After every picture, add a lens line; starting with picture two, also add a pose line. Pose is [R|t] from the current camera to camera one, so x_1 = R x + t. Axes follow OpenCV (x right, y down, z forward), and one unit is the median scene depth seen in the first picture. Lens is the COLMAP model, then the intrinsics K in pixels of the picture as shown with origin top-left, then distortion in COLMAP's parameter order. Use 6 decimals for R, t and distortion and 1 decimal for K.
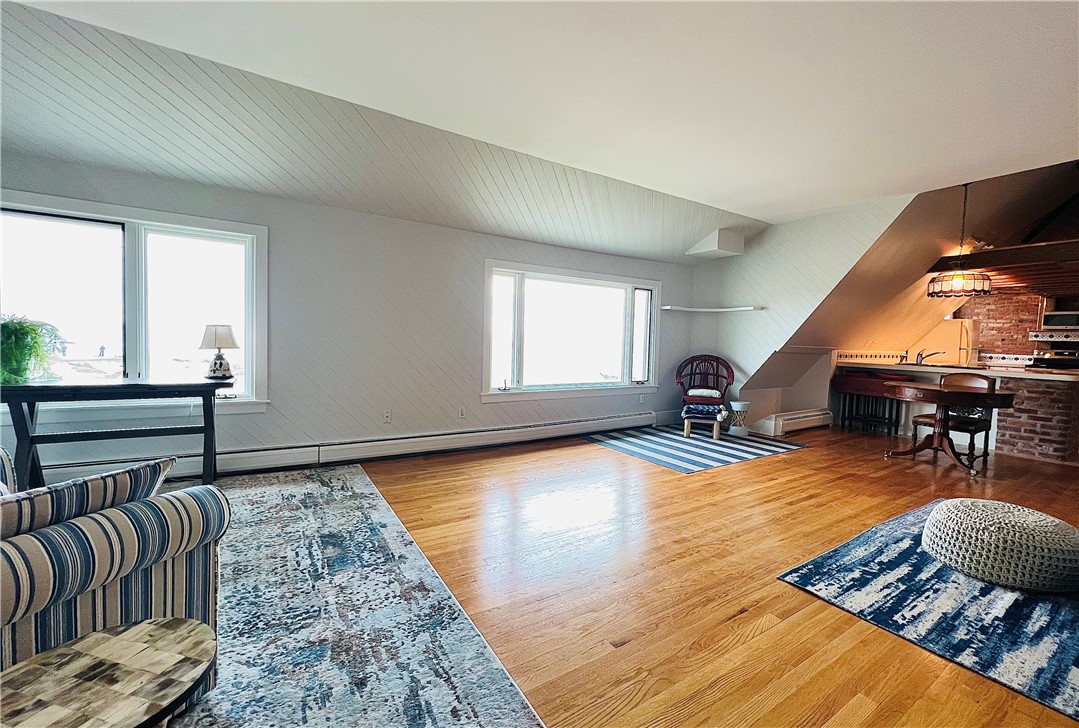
lens RADIAL K [[424.8, 0, 539.1], [0, 424.8, 361.2], [0, 0, 1]] dist [0.000175, -0.000013]
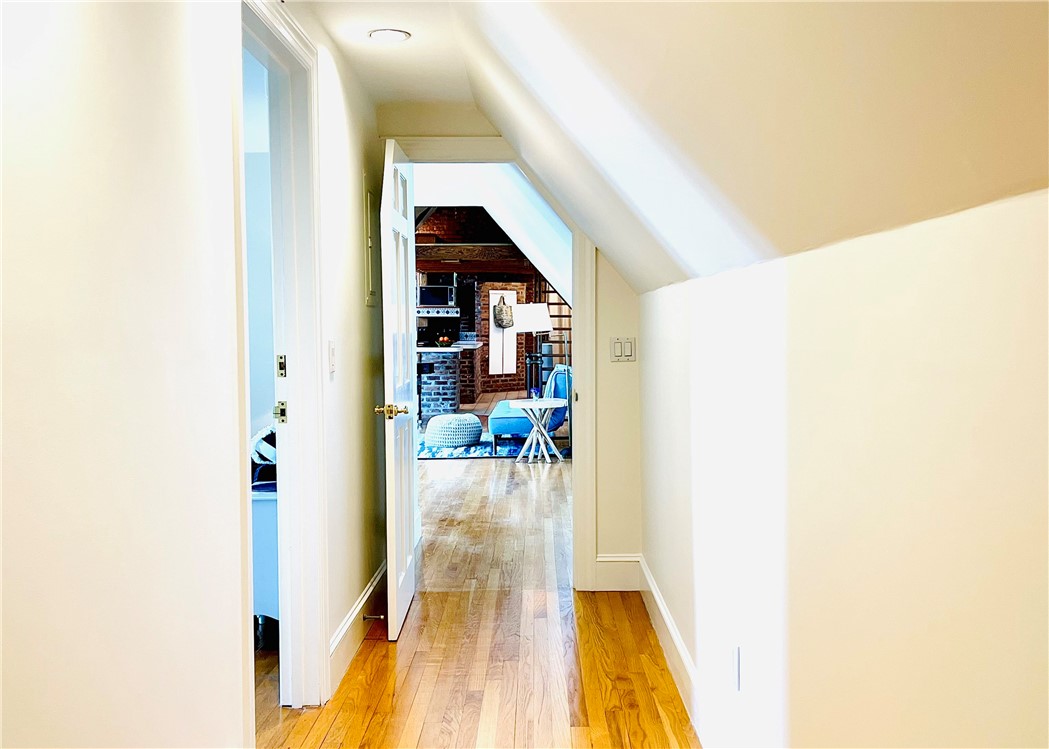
lens RADIAL K [[898.5, 0, 524.8], [0, 898.5, 374.1], [0, 0, 1]] dist [-0.000093, -0.000001]
pose [[0.529635, -0.076243, 0.844792, -0.968552], [0.061032, 0.996796, 0.051698, -0.015389], [-0.846027, 0.024178, 0.532592, -0.651840]]
